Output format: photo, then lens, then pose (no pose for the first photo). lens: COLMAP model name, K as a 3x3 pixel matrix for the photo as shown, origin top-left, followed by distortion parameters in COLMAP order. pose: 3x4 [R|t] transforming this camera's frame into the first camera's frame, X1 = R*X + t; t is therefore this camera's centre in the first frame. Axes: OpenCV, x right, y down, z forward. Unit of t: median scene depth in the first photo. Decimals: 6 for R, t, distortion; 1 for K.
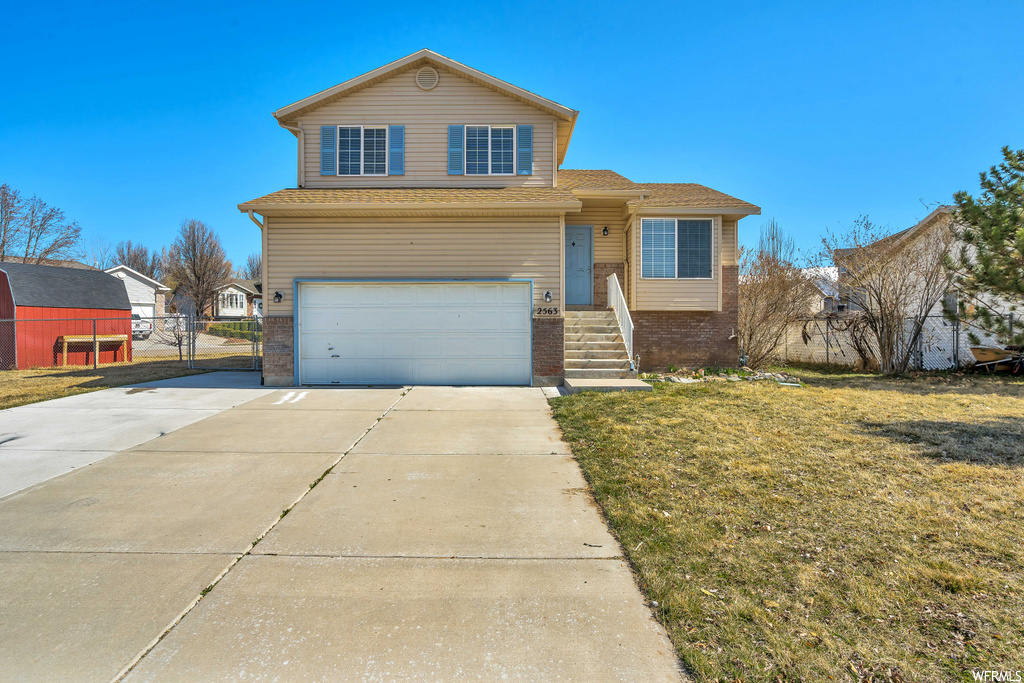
lens RADIAL K [[458.7, 0, 512.0], [0, 458.7, 341.5], [0, 0, 1]] dist [-0.014653, -0.000188]
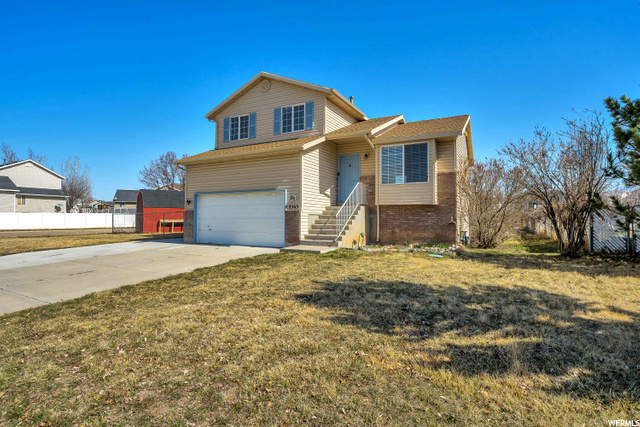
lens RADIAL K [[296.3, 0, 318.0], [0, 296.3, 213.8], [0, 0, 1]] dist [-0.009124, 0.001354]
pose [[0.899178, -0.004204, -0.437563, 0.548114], [-0.011981, 0.999342, -0.034223, -0.000371], [0.437419, 0.036015, 0.898536, 0.000867]]
